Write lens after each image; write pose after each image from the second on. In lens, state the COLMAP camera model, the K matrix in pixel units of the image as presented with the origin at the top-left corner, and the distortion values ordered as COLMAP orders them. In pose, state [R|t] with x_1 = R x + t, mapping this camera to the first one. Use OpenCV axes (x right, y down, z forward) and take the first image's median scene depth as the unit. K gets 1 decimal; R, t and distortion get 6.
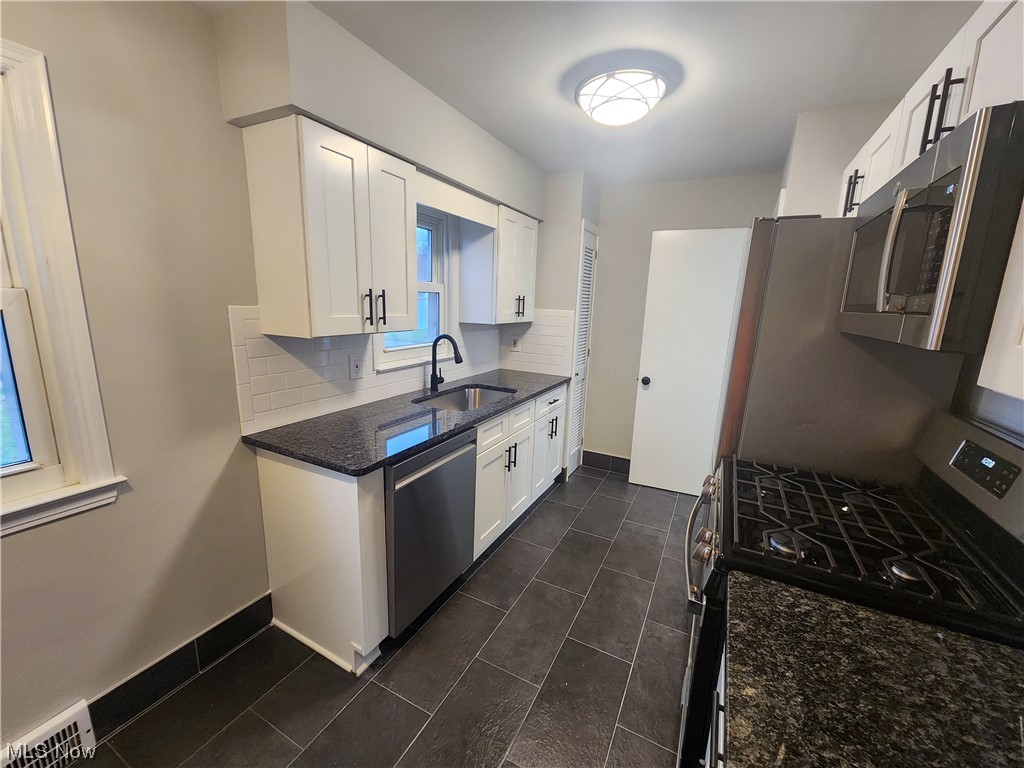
lens RADIAL K [[419.7, 0, 511.0], [0, 419.7, 385.8], [0, 0, 1]] dist [0.007425, -0.000787]
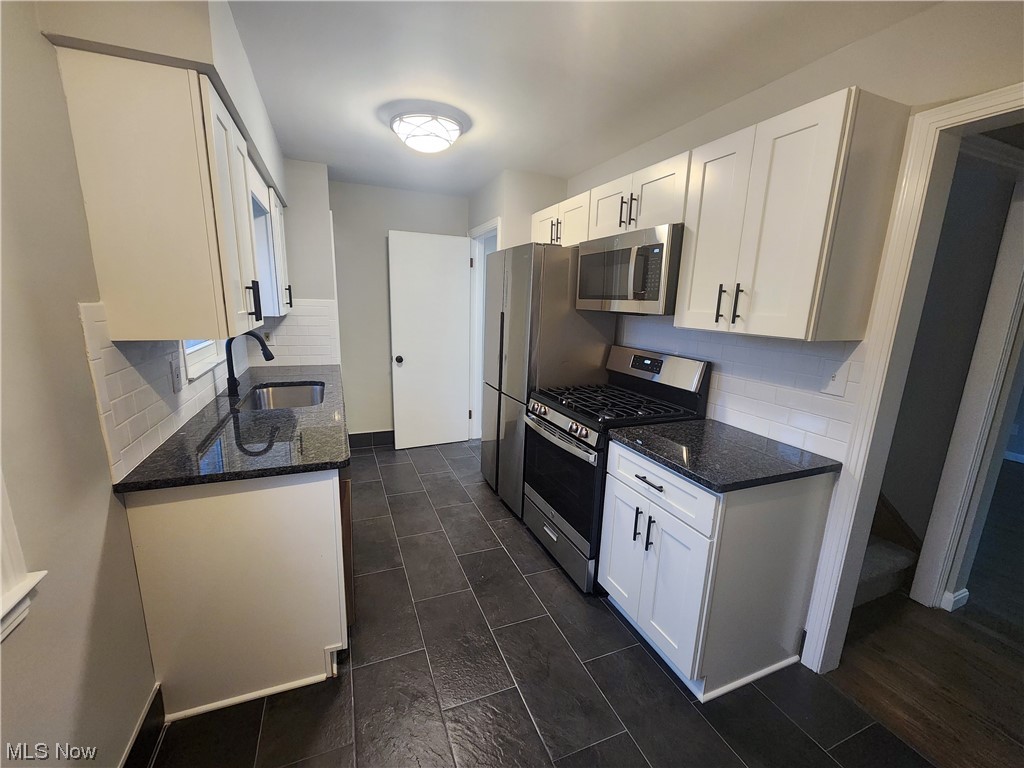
lens RADIAL K [[419.7, 0, 502.7], [0, 419.7, 383.3], [0, 0, 1]] dist [0.007425, -0.000787]
pose [[0.657736, -0.167125, 0.734474, -0.624406], [0.148493, 0.984710, 0.091085, -0.015913], [-0.738466, 0.049154, 0.672496, 0.013788]]
